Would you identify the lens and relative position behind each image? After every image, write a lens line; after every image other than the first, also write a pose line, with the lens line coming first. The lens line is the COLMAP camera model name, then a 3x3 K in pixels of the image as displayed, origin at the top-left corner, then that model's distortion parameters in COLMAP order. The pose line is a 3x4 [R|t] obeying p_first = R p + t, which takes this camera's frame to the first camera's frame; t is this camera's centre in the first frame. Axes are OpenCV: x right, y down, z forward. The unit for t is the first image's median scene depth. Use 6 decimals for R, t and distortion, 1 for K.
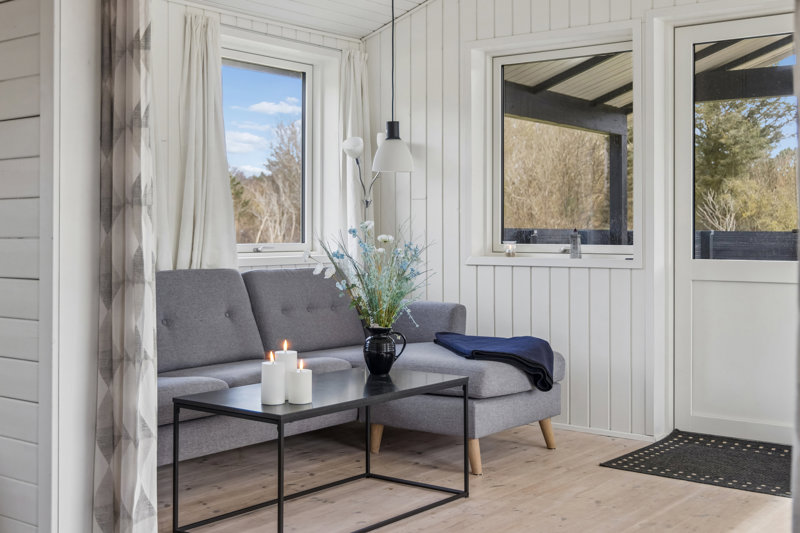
lens RADIAL K [[1001.5, 0, 400.0], [0, 1001.5, 266.5], [0, 0, 1]] dist [0.003338, -0.009795]
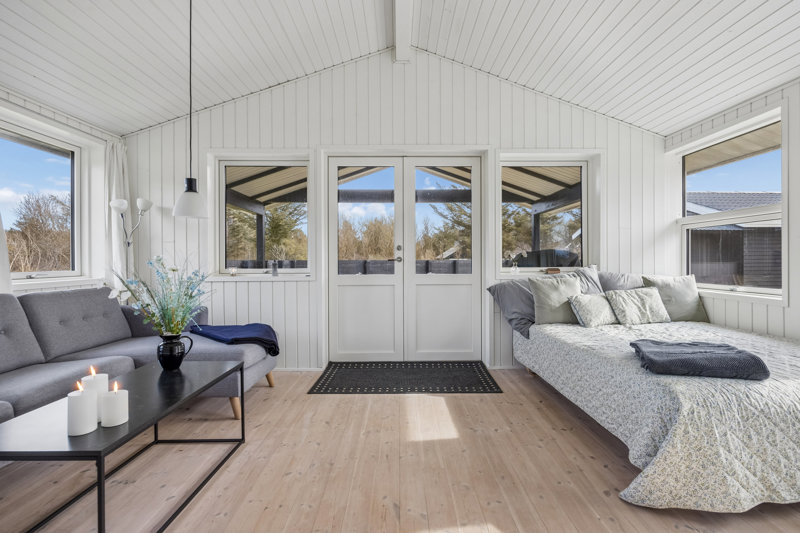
lens RADIAL K [[375.6, 0, 400.0], [0, 375.6, 266.5], [0, 0, 1]] dist [-0.004173, -0.000046]
pose [[0.783269, -0.015910, 0.621479, -0.074233], [0.026973, 0.999601, -0.008405, -0.014419], [-0.621097, 0.023347, 0.783386, 0.339037]]
